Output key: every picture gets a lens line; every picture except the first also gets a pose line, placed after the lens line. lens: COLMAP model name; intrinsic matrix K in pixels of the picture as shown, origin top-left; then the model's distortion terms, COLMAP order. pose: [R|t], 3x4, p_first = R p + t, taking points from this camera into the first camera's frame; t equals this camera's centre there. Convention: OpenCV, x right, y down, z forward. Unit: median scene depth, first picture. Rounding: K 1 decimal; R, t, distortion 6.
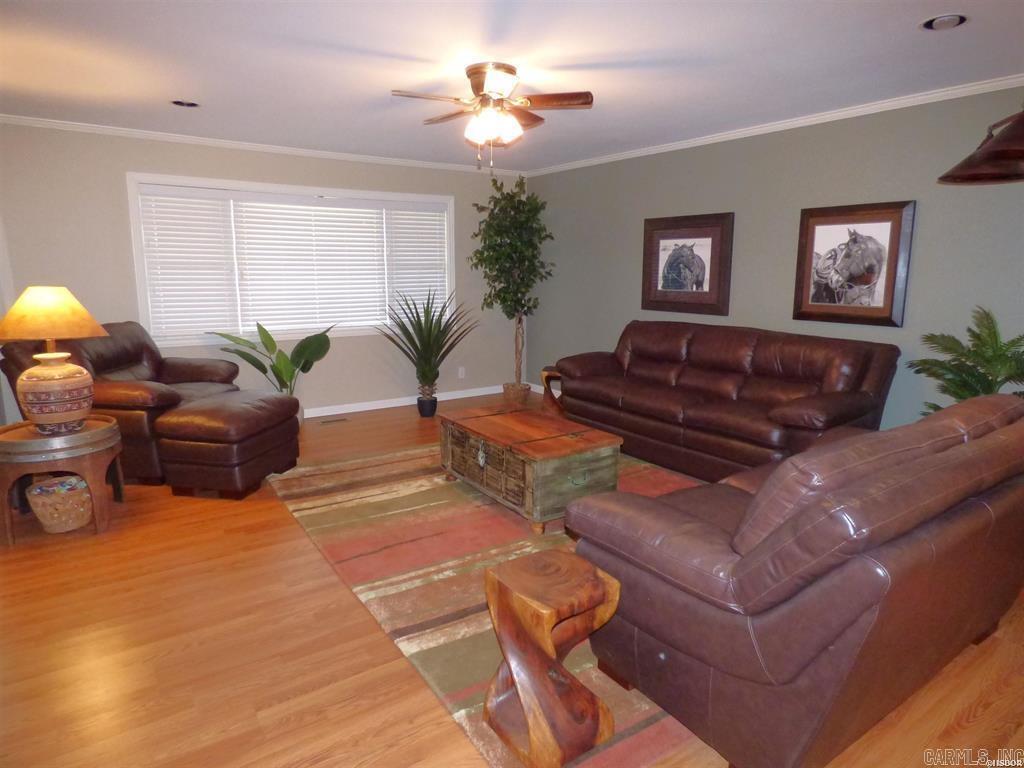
lens RADIAL K [[620.1, 0, 516.1], [0, 620.1, 381.8], [0, 0, 1]] dist [-0.015400, 0.002189]
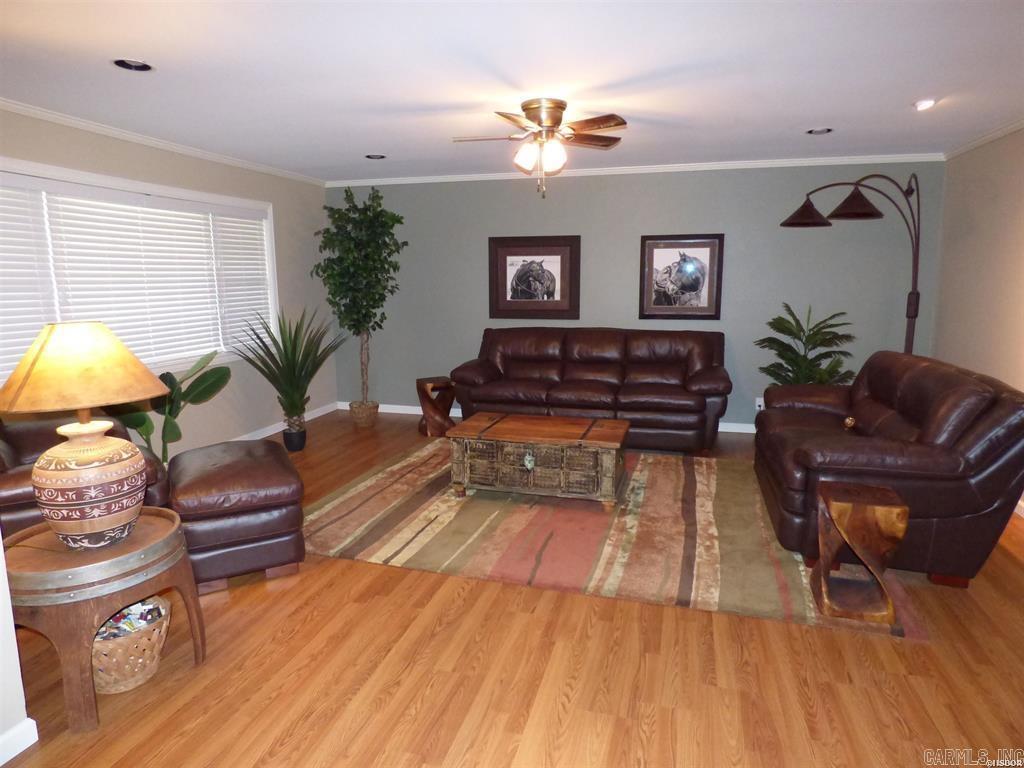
lens RADIAL K [[620.1, 0, 515.2], [0, 620.1, 383.8], [0, 0, 1]] dist [-0.015400, 0.002189]
pose [[0.765398, -0.116183, 0.632983, -0.602929], [0.123738, 0.991785, 0.032417, -0.039125], [-0.631549, 0.053512, 0.773487, 0.151903]]
